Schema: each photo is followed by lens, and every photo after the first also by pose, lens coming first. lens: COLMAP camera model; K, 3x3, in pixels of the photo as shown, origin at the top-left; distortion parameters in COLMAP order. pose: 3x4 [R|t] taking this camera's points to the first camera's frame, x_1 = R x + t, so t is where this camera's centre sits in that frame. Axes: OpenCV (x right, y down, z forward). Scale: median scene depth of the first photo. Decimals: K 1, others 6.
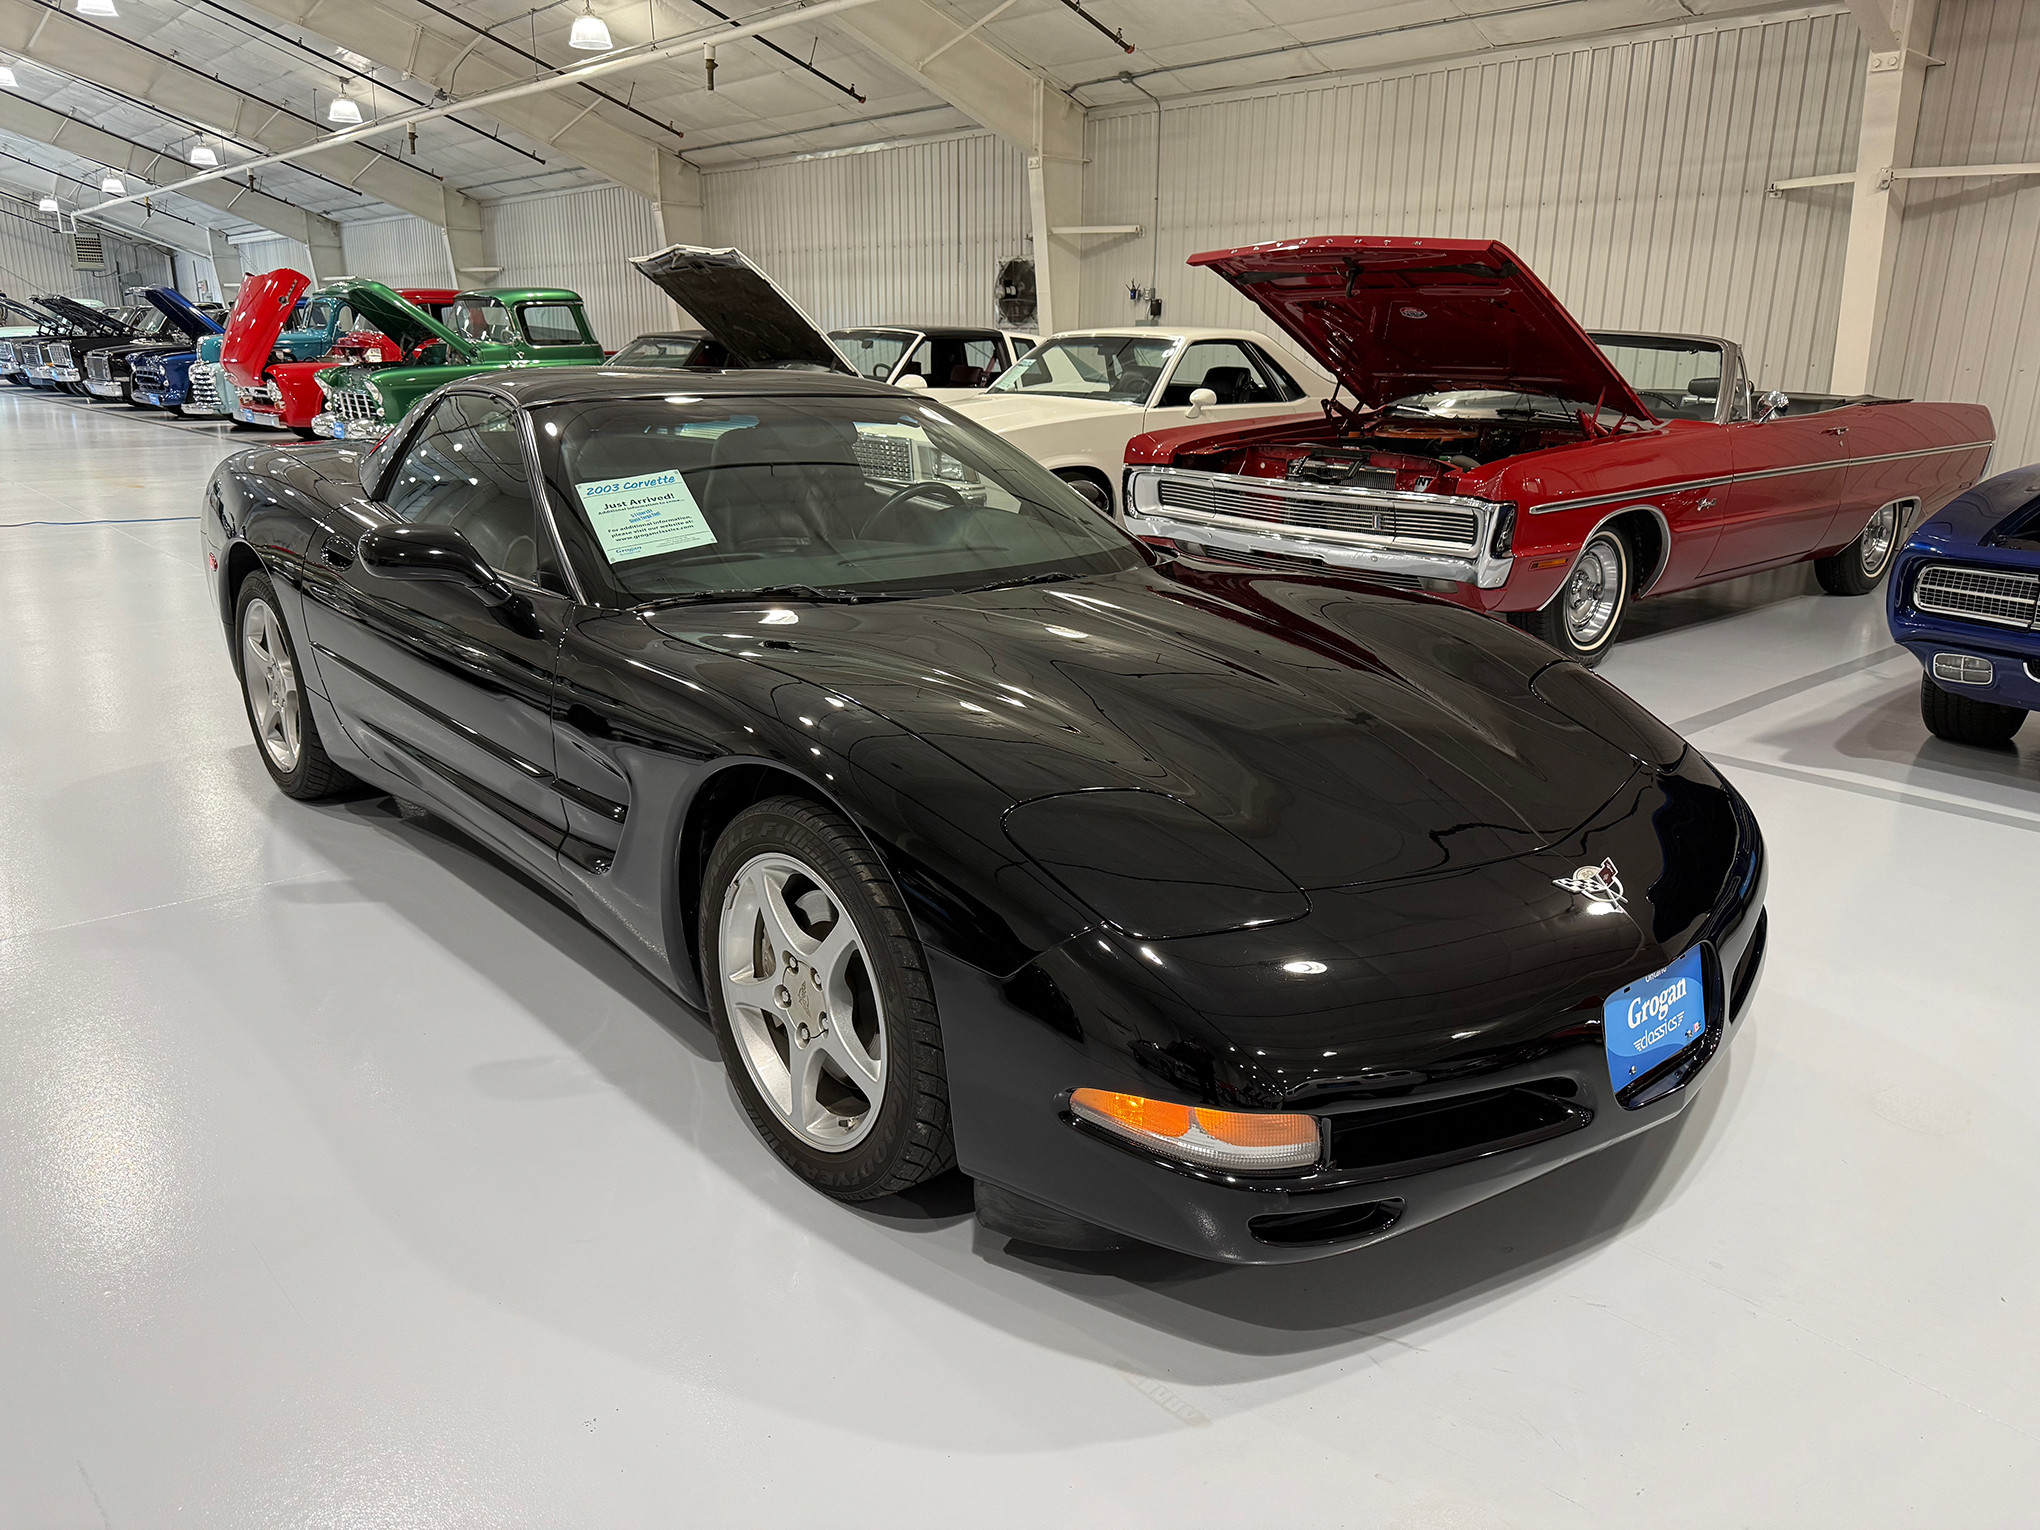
lens RADIAL K [[1450.5, 0, 1020.0], [0, 1450.5, 765.0], [0, 0, 1]] dist [0.009427, -0.010821]
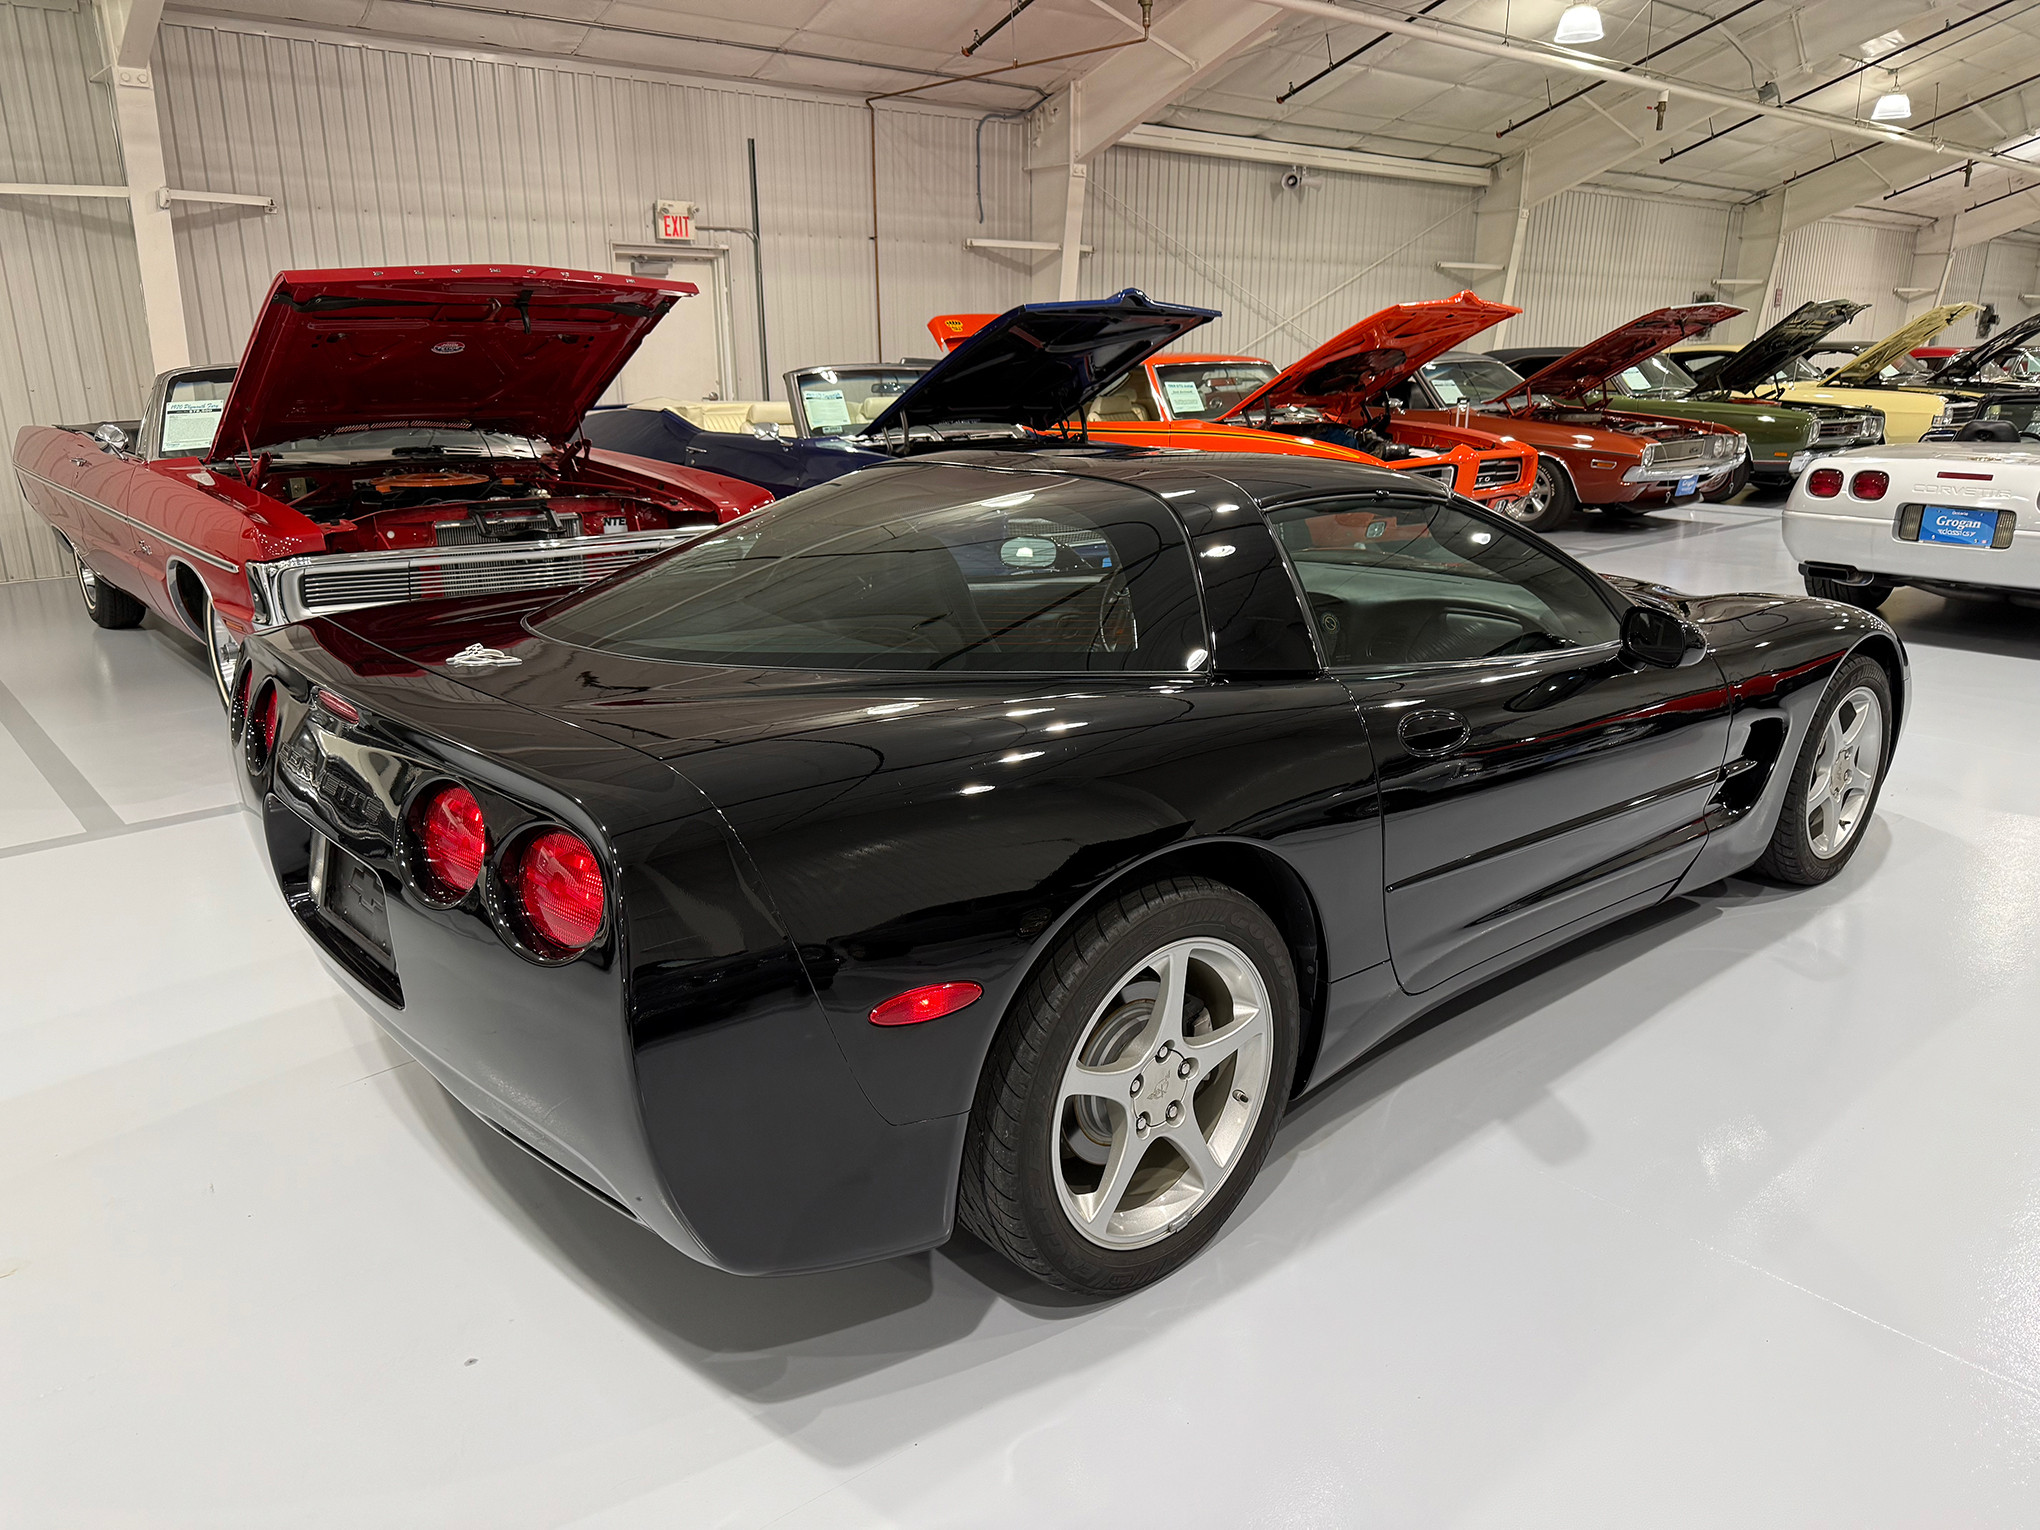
lens RADIAL K [[1454.9, 0, 1020.0], [0, 1454.9, 765.0], [0, 0, 1]] dist [0.049372, -0.056000]
pose [[0.005298, -0.285480, 0.958370, -0.671350], [0.284573, 0.919188, 0.272235, -0.220566], [-0.958640, 0.271284, 0.086110, 0.653788]]
